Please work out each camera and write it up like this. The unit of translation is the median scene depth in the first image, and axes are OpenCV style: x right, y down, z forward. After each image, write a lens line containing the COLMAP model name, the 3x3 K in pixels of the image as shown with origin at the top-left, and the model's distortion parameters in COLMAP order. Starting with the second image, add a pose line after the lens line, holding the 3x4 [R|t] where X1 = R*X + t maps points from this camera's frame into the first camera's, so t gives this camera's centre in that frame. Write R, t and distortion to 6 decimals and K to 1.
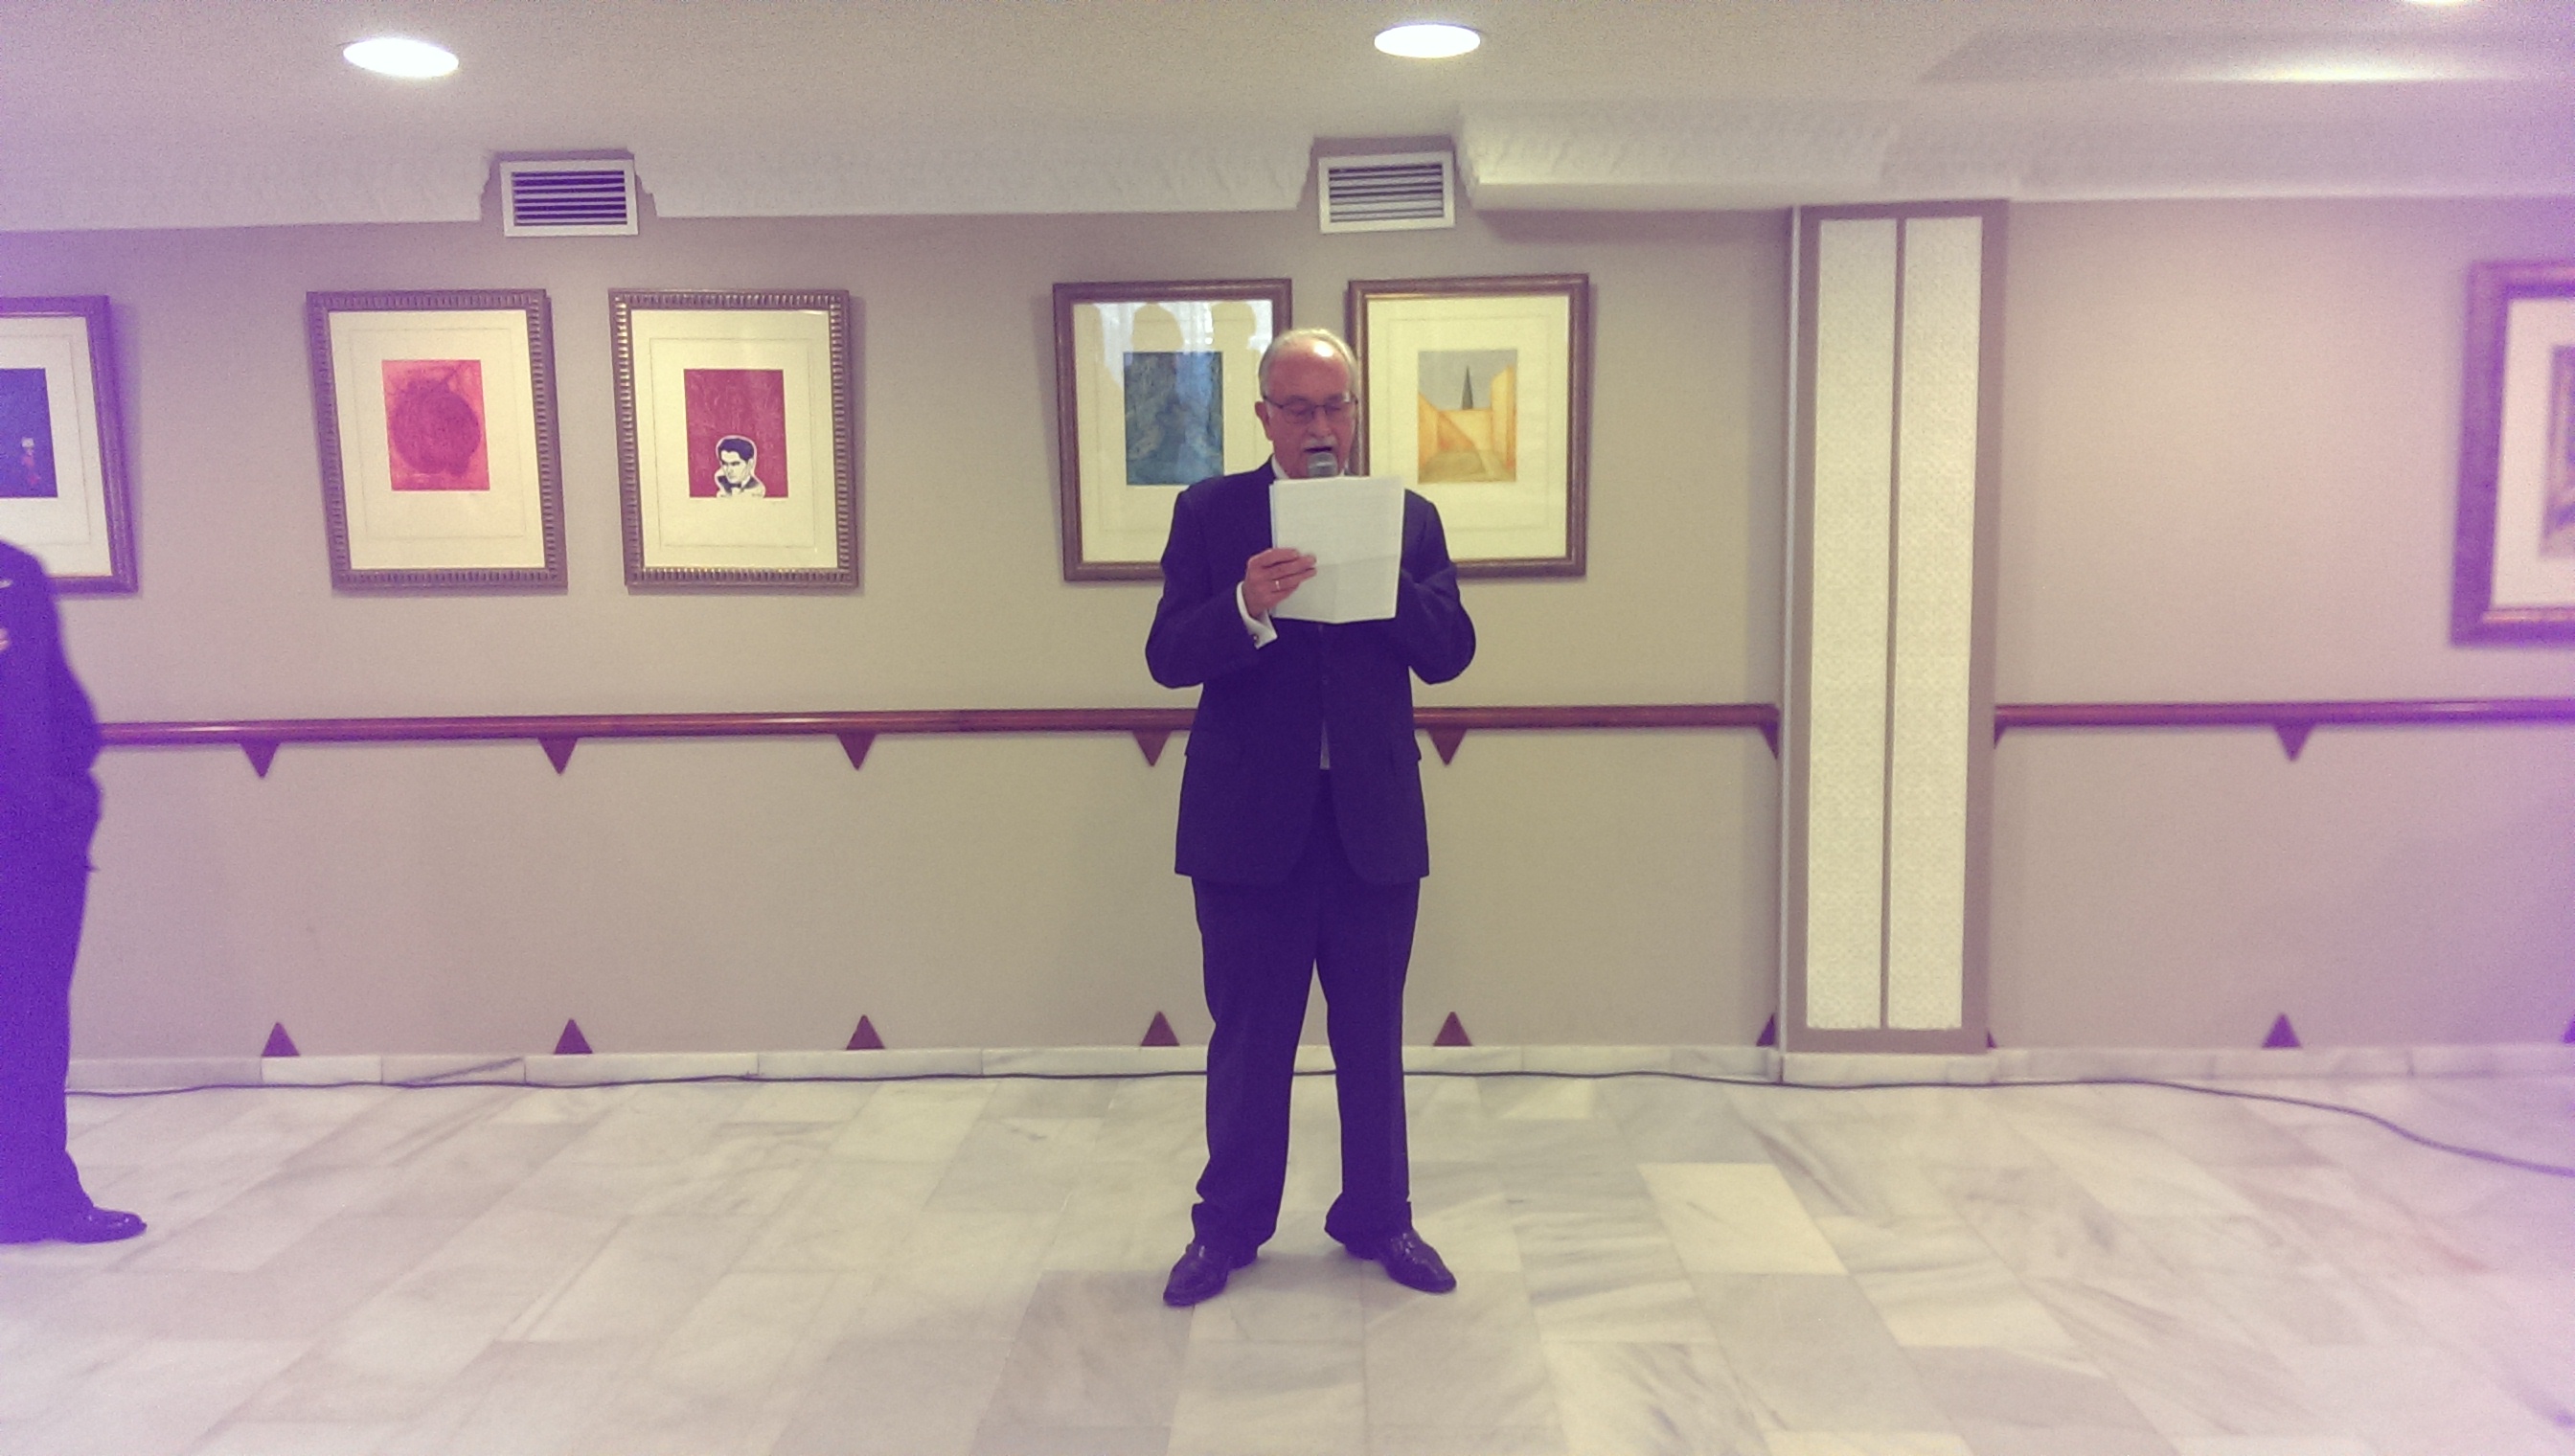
lens RADIAL K [[2084.6, 0, 1305.6], [0, 2084.6, 729.0], [0, 0, 1]] dist [0.090957, -0.161331]
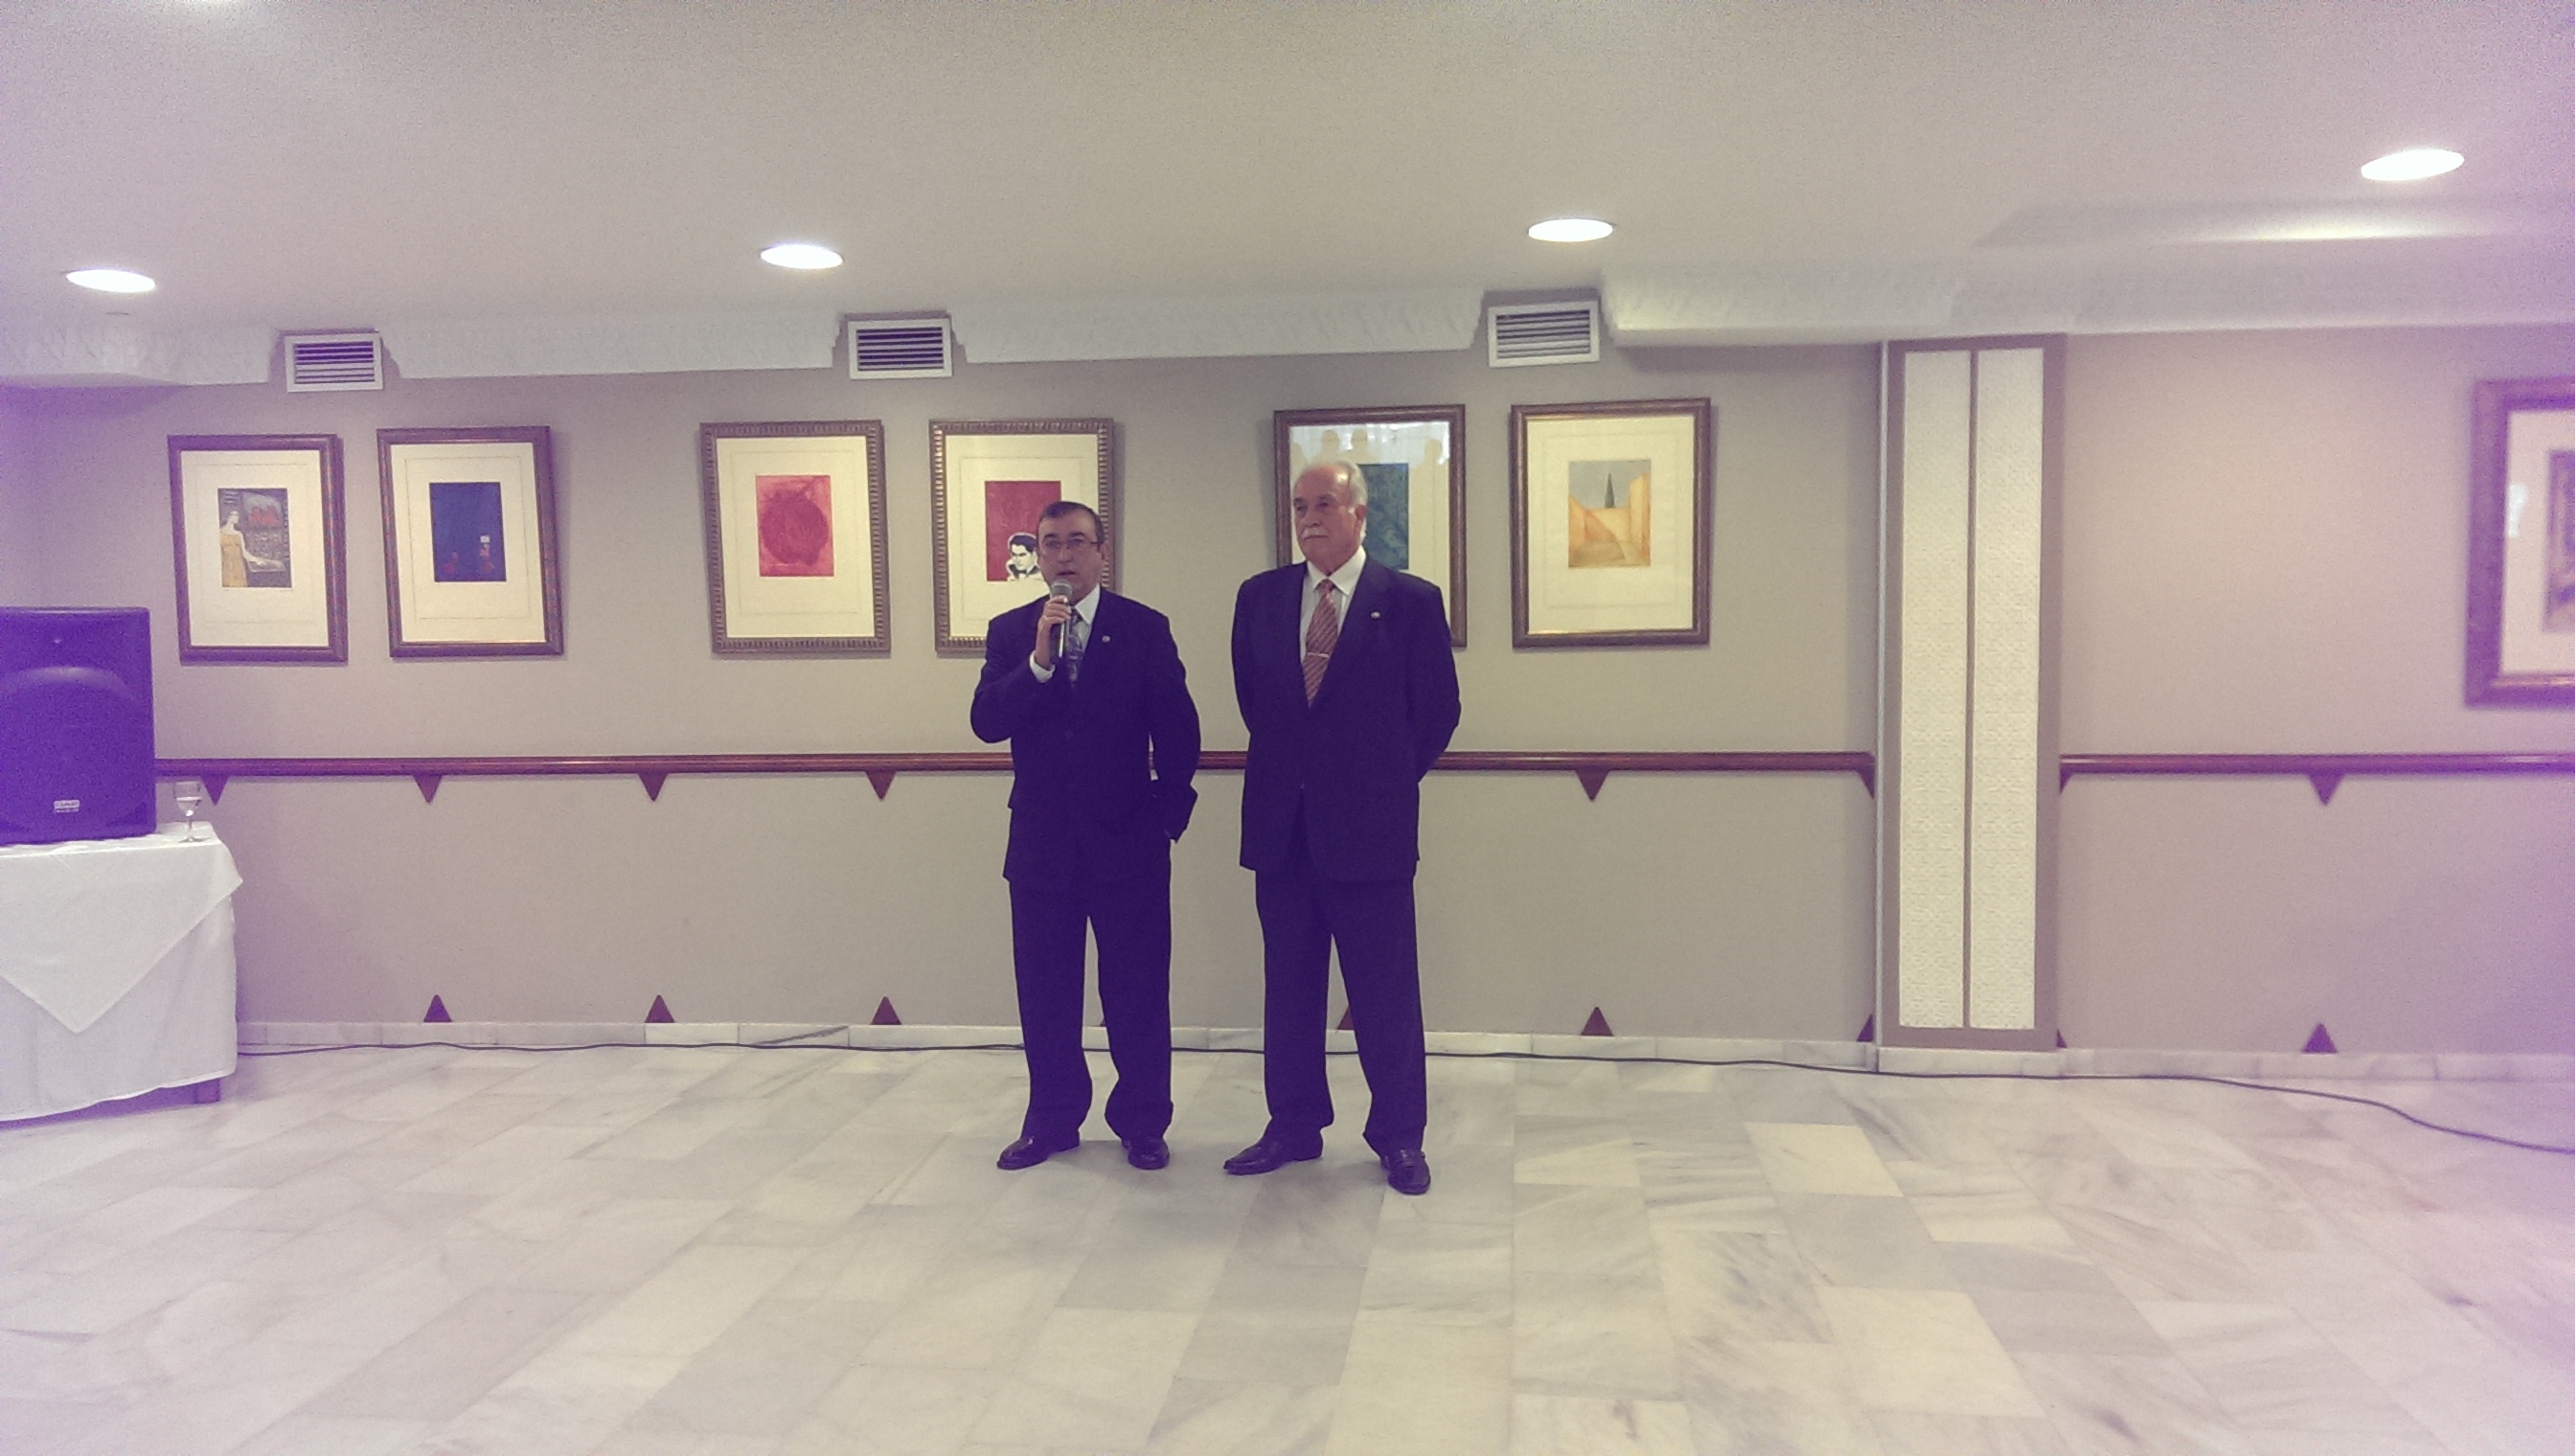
lens RADIAL K [[1889.8, 0, 1292.1], [0, 1889.8, 702.3], [0, 0, 1]] dist [0.068429, -0.099443]
pose [[0.995020, 0.005650, -0.099510, 0.003714], [-0.010084, 0.998975, -0.044117, 0.011021], [0.099159, 0.044901, 0.994058, -0.113026]]
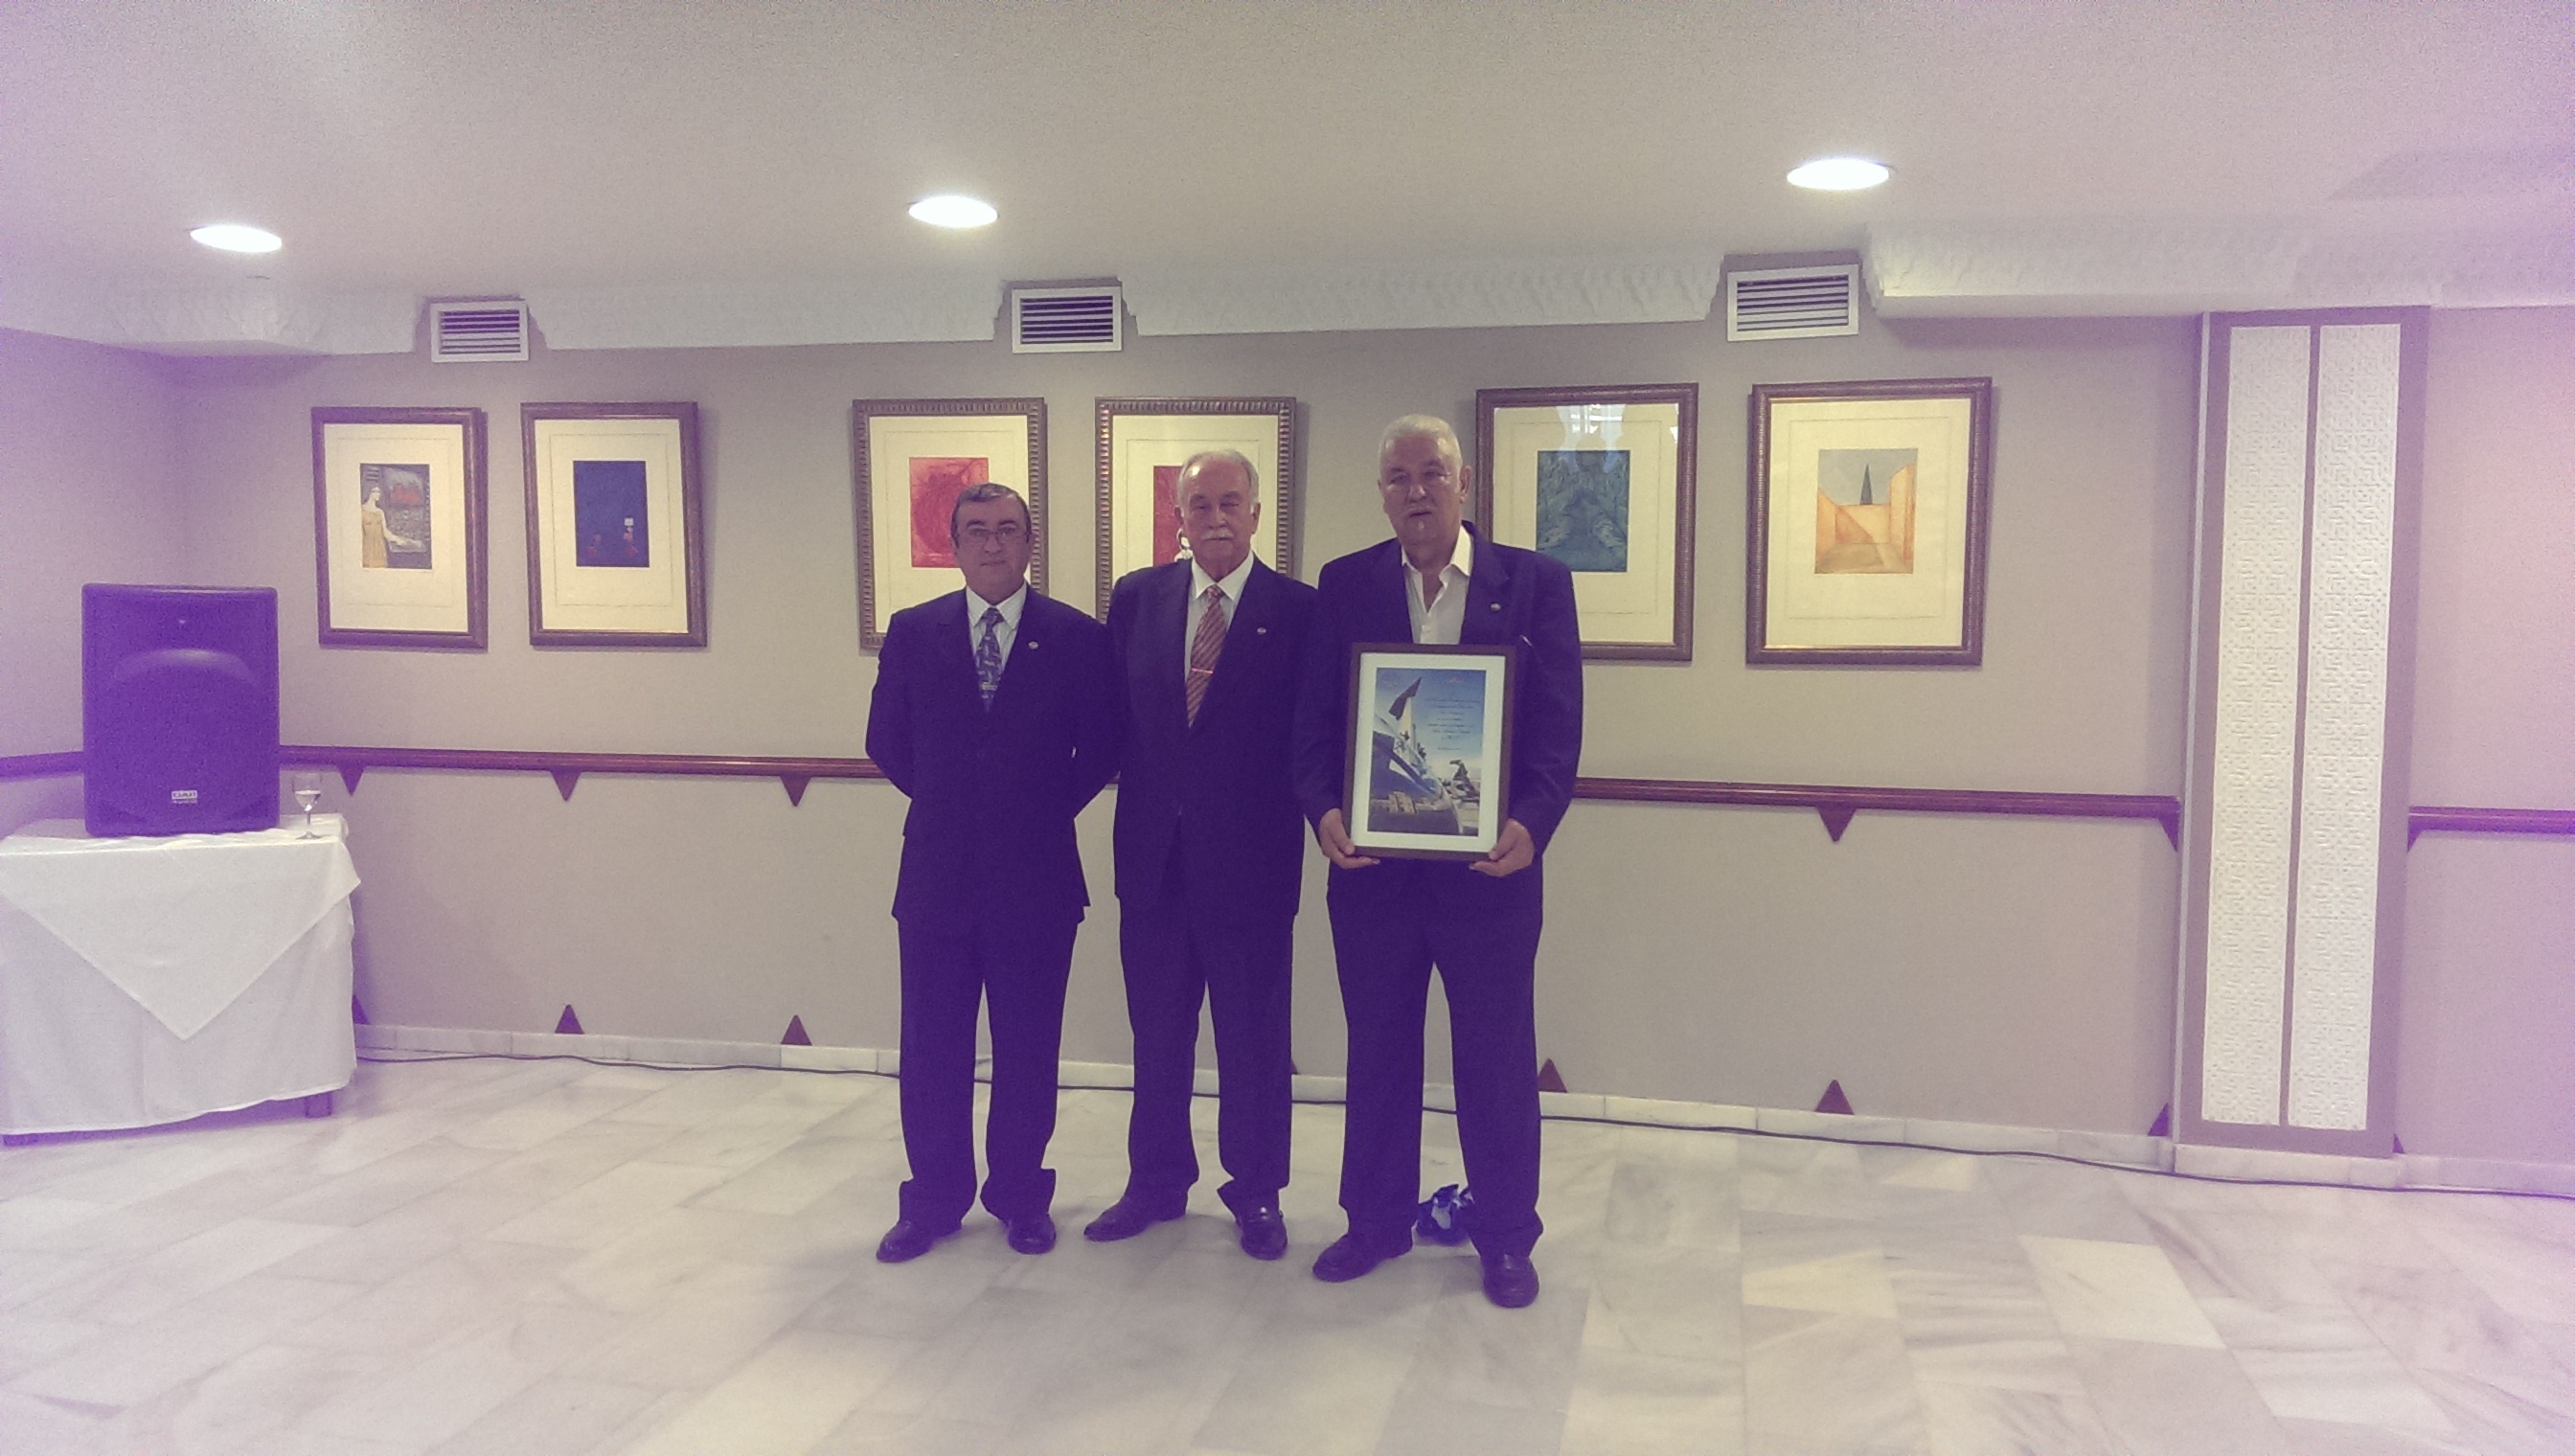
lens RADIAL K [[1997.8, 0, 1260.8], [0, 1997.8, 707.1], [0, 0, 1]] dist [0.081427, -0.148173]
pose [[0.977104, 0.031579, -0.210405, -0.004176], [-0.040949, 0.998347, -0.040323, 0.002385], [0.208784, 0.048015, 0.976782, -0.050574]]
